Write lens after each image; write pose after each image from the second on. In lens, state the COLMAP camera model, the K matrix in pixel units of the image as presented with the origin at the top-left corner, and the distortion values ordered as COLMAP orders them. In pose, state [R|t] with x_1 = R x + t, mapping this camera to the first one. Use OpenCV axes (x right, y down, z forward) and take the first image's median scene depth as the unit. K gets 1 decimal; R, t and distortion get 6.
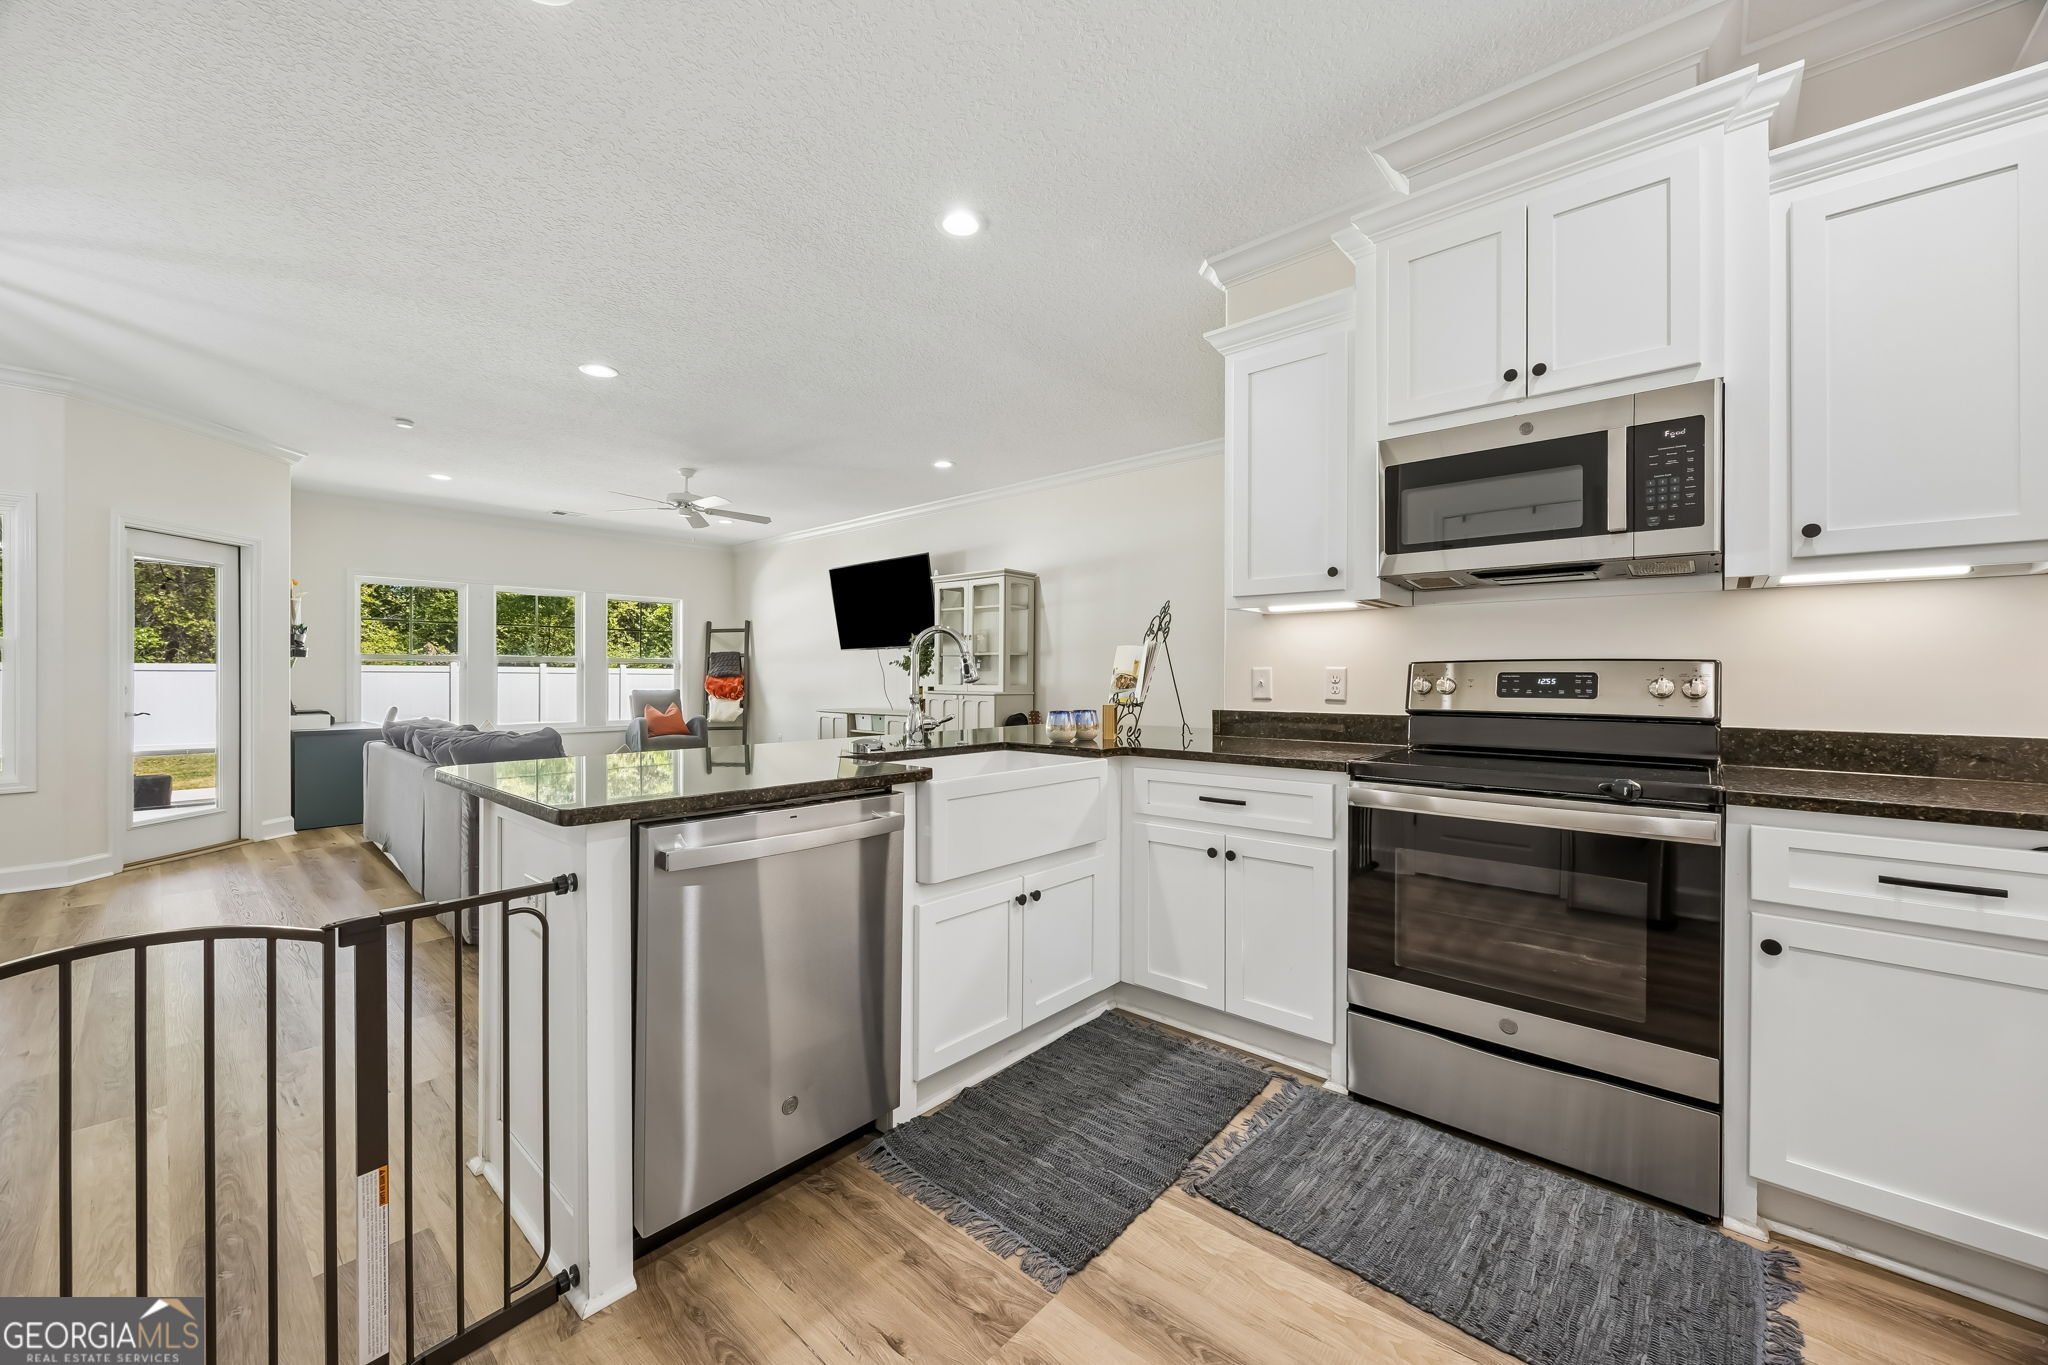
lens RADIAL K [[789.2, 0, 1024.5], [0, 789.2, 672.2], [0, 0, 1]] dist [0.001542, 0.000233]
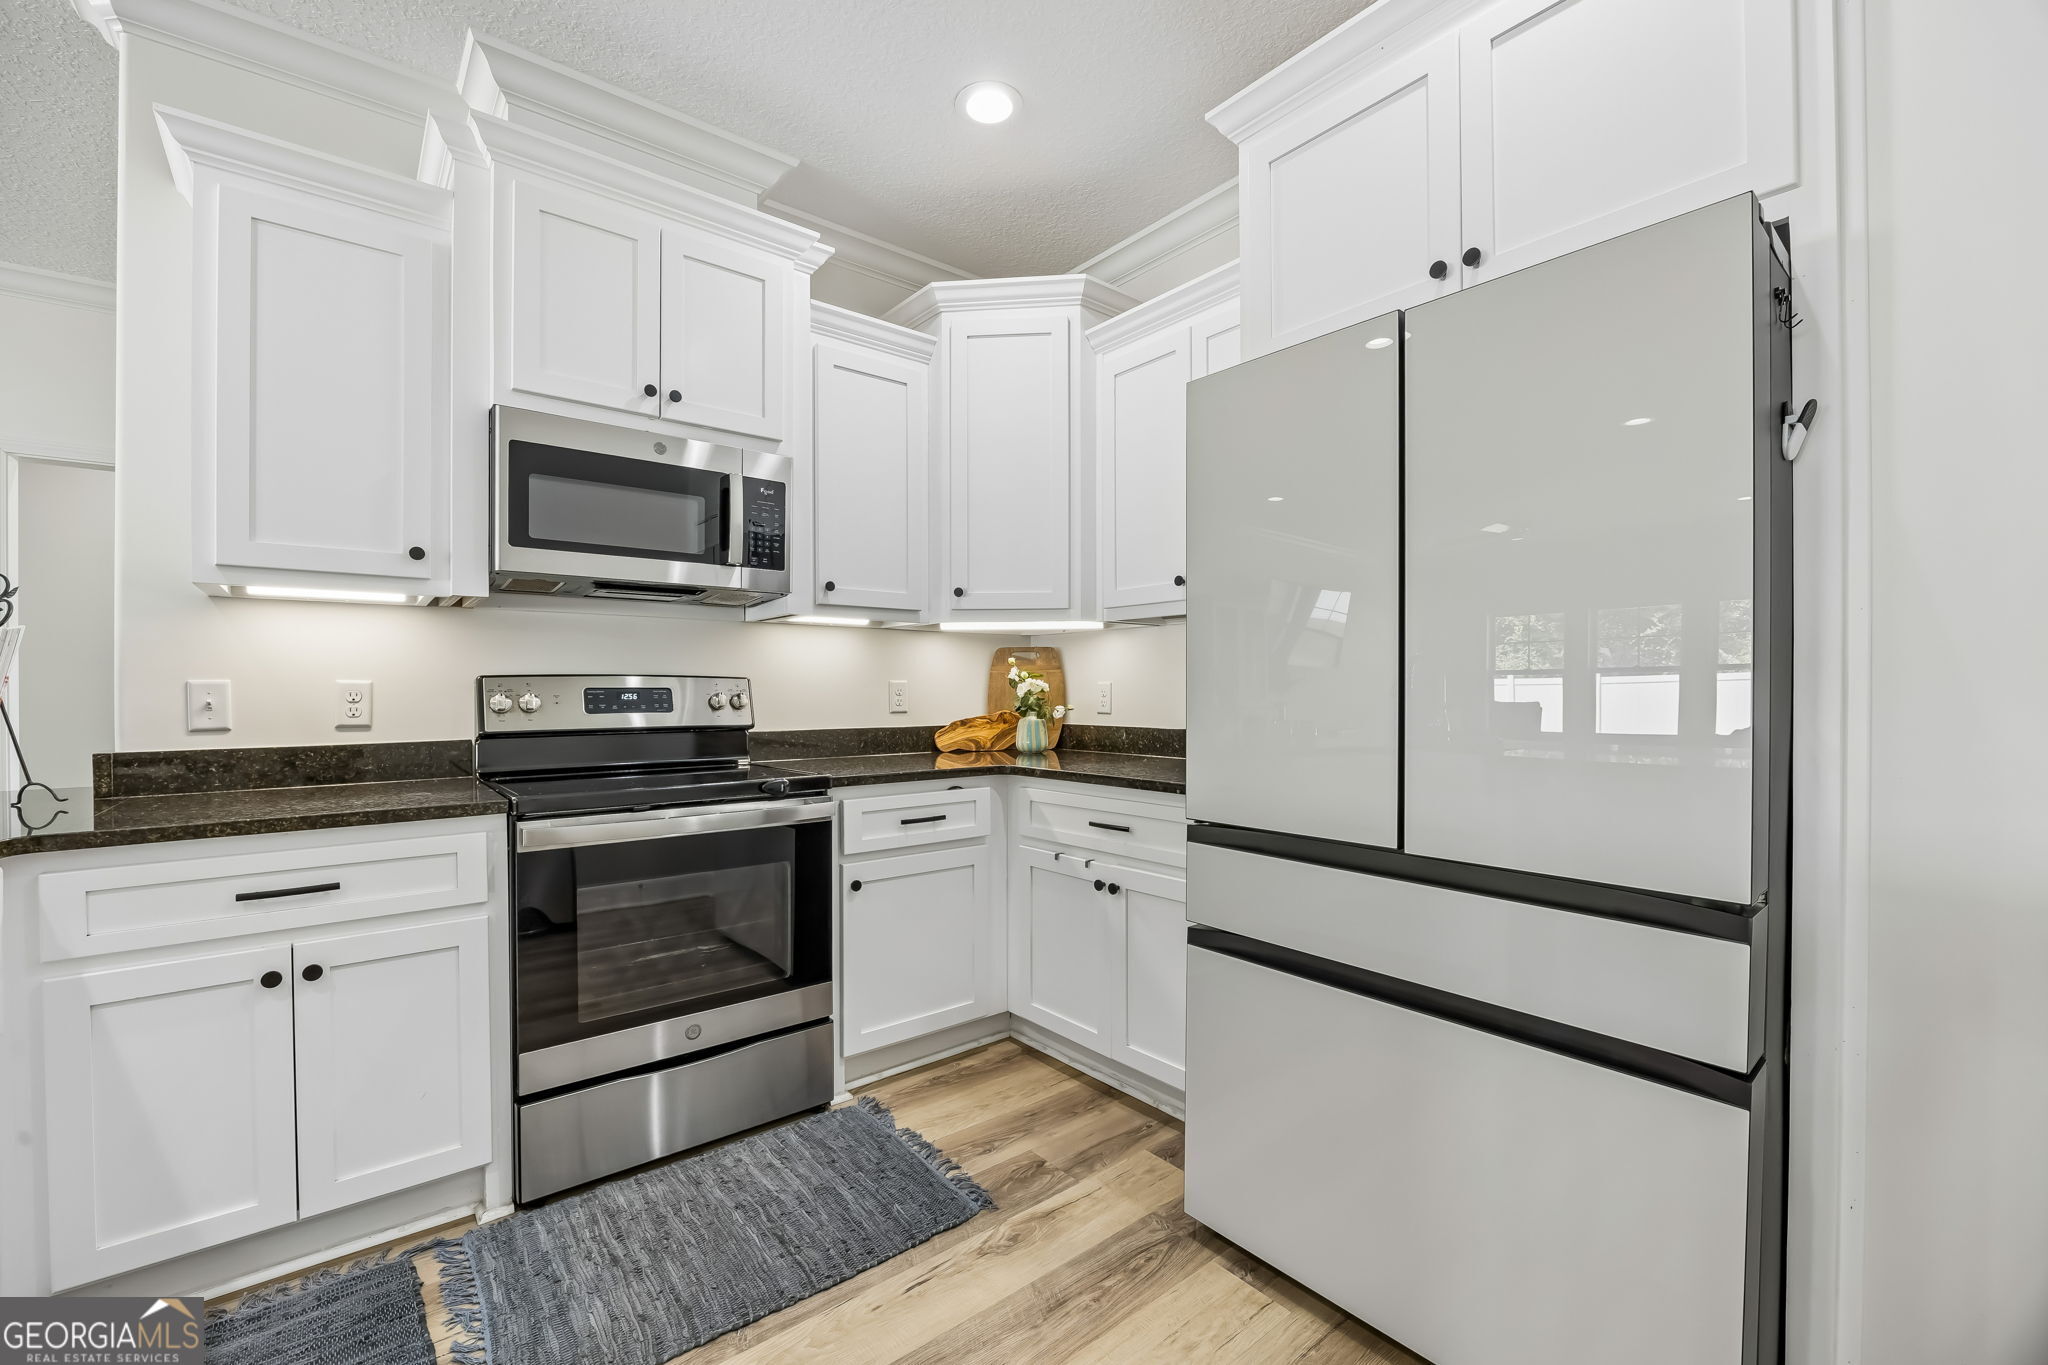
lens RADIAL K [[848.9, 0, 1019.8], [0, 848.9, 692.3], [0, 0, 1]] dist [-0.007692, -0.000117]
pose [[0.160849, -0.005169, 0.986965, -0.382395], [-0.000276, 0.999986, 0.005282, 0.000311], [-0.986979, -0.001122, 0.160846, 0.379398]]
